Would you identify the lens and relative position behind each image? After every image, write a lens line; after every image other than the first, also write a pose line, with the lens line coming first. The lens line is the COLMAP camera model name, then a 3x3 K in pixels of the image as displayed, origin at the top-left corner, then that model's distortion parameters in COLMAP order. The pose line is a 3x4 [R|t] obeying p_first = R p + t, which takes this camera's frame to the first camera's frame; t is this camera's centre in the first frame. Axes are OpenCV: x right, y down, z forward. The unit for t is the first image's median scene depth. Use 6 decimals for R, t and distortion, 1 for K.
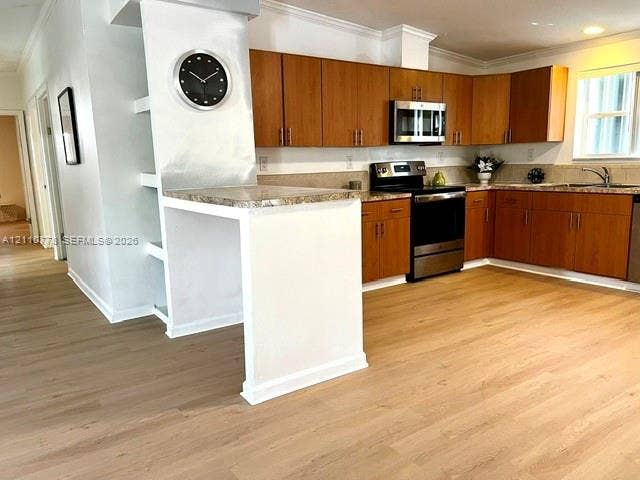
lens RADIAL K [[475.9, 0, 320.0], [0, 475.9, 240.0], [0, 0, 1]] dist [0.048313, -0.030253]
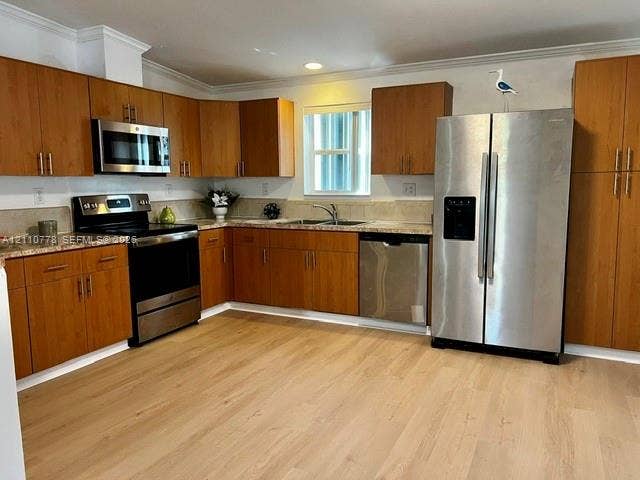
lens RADIAL K [[475.9, 0, 320.0], [0, 475.9, 240.0], [0, 0, 1]] dist [0.048313, -0.030253]
pose [[0.873501, -0.042544, 0.484959, 0.078763], [0.067316, 0.997160, -0.033770, -0.040796], [-0.482145, 0.062144, 0.873884, 0.142461]]
